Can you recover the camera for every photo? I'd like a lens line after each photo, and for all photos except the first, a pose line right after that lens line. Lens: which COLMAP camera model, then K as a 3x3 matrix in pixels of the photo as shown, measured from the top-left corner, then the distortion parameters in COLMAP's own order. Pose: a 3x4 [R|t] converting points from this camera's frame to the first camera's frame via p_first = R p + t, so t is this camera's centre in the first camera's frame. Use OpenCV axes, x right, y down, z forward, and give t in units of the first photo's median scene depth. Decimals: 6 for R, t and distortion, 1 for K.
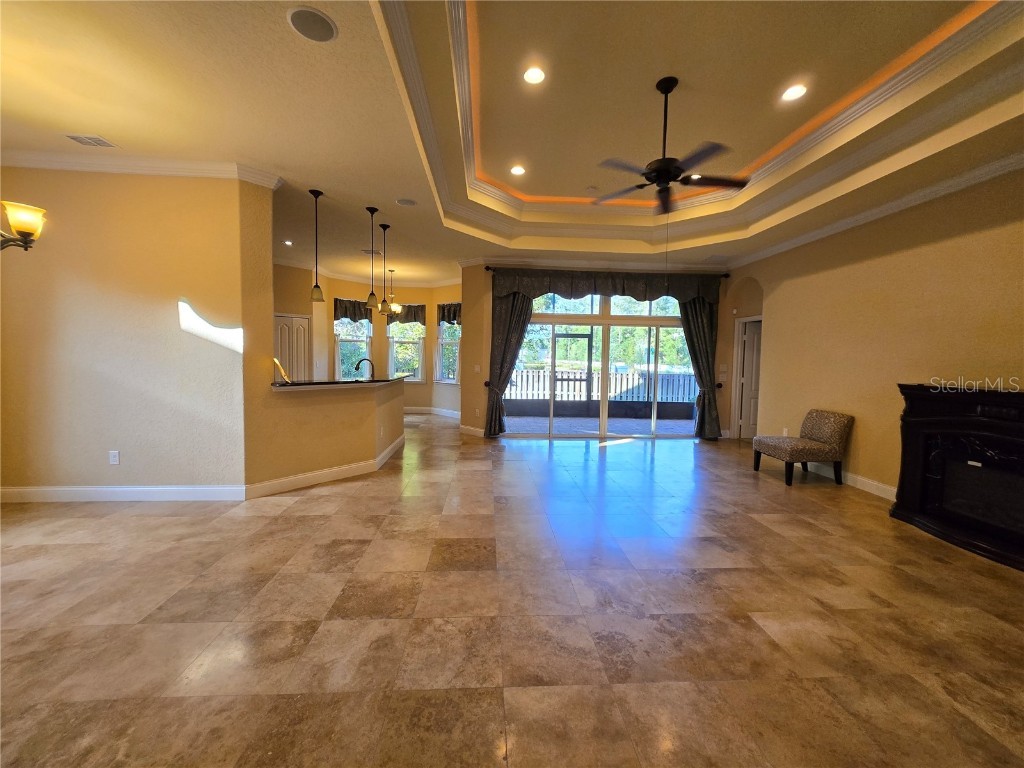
lens RADIAL K [[401.7, 0, 512.6], [0, 401.7, 377.0], [0, 0, 1]] dist [0.009457, -0.004942]
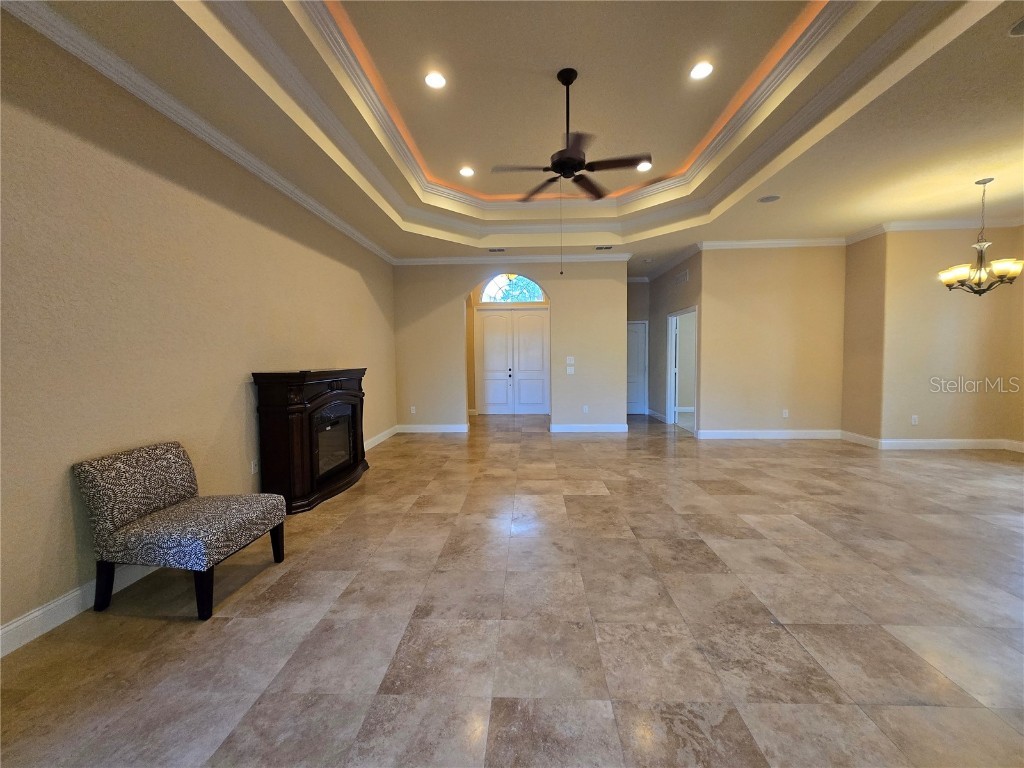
lens RADIAL K [[401.7, 0, 512.6], [0, 401.7, 377.0], [0, 0, 1]] dist [0.009457, -0.004942]
pose [[-0.994410, -0.012162, 0.104885, 0.361087], [-0.001330, 0.994708, 0.102731, -0.069839], [-0.105579, 0.102017, -0.989164, 1.871361]]
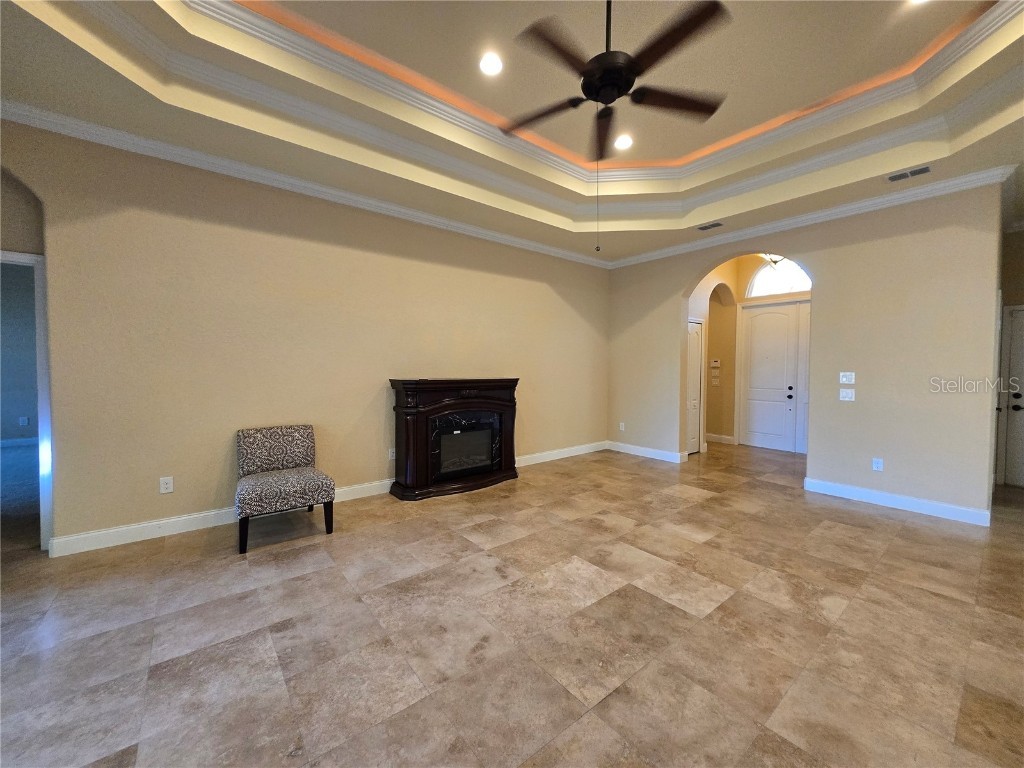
lens RADIAL K [[399.1, 0, 512.3], [0, 399.1, 378.8], [0, 0, 1]] dist [0.006935, -0.003553]
pose [[-0.575134, -0.048632, 0.816613, -0.088156], [0.024905, 0.996728, 0.076899, -0.063737], [-0.817680, 0.064565, -0.572041, 1.389329]]
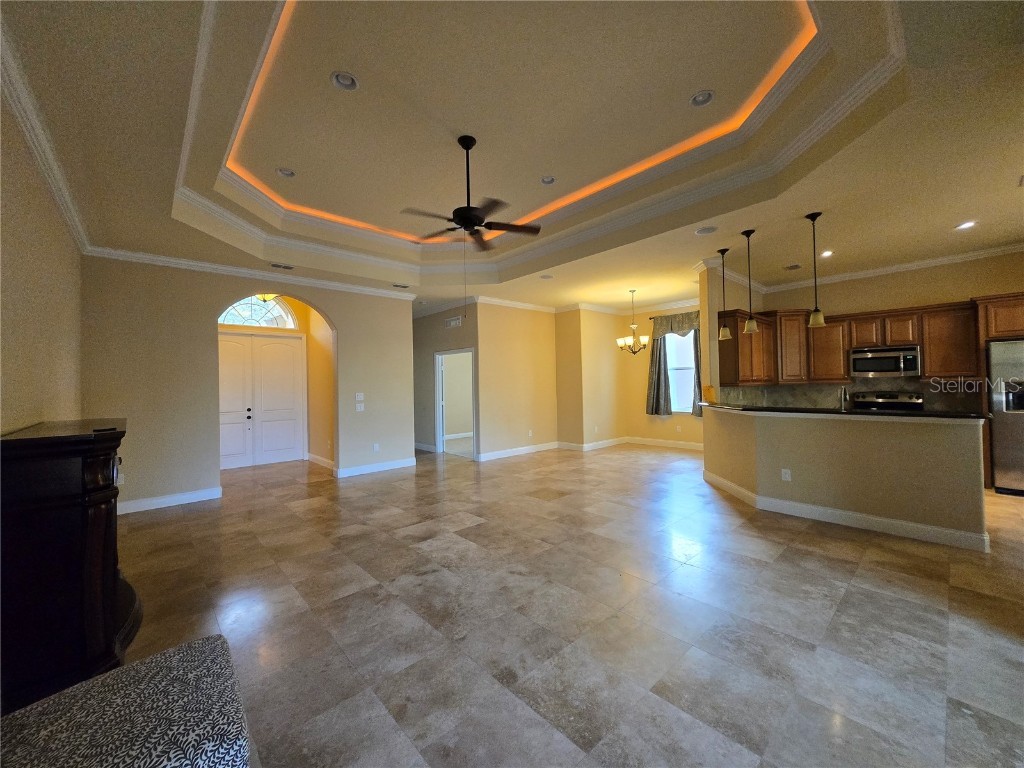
lens RADIAL K [[401.7, 0, 512.6], [0, 401.7, 377.0], [0, 0, 1]] dist [0.009457, -0.004942]
pose [[-0.779829, -0.014189, -0.625832, 0.873235], [-0.027288, 0.999563, 0.011340, -0.078426], [0.625398, 0.025920, -0.779875, 1.760211]]
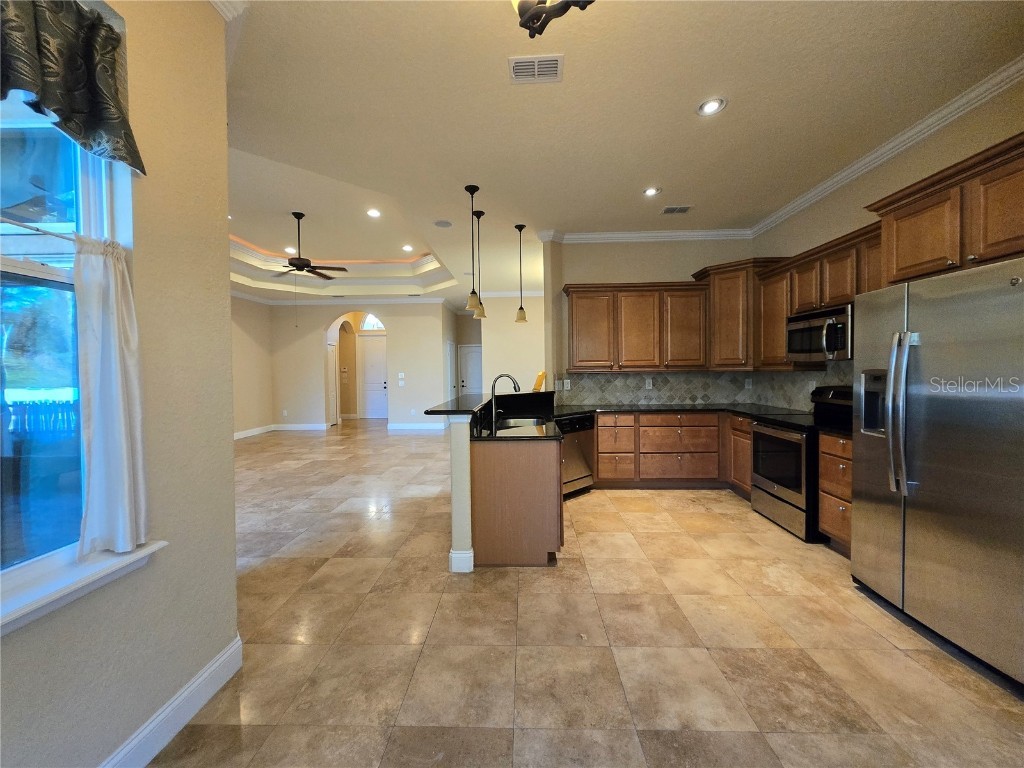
lens RADIAL K [[401.7, 0, 512.6], [0, 401.7, 377.0], [0, 0, 1]] dist [0.009457, -0.004942]
pose [[-0.995646, -0.008802, 0.092795, -0.646003], [-0.002200, 0.997473, 0.071015, -0.128890], [-0.093186, 0.070501, -0.993150, 2.430915]]
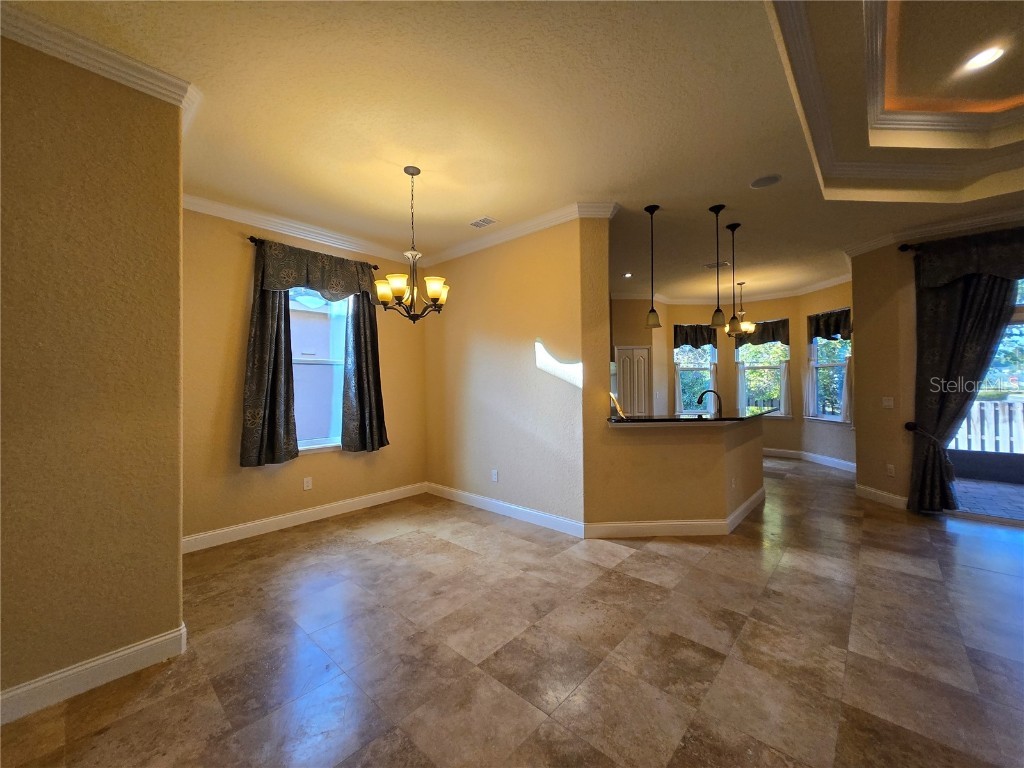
lens RADIAL K [[404.4, 0, 513.5], [0, 404.4, 379.0], [0, 0, 1]] dist [0.001074, -0.000277]
pose [[0.696882, -0.032409, -0.716453, -0.073339], [-0.014884, 0.998110, -0.059628, -0.018862], [0.717031, 0.052217, 0.695082, 0.186625]]
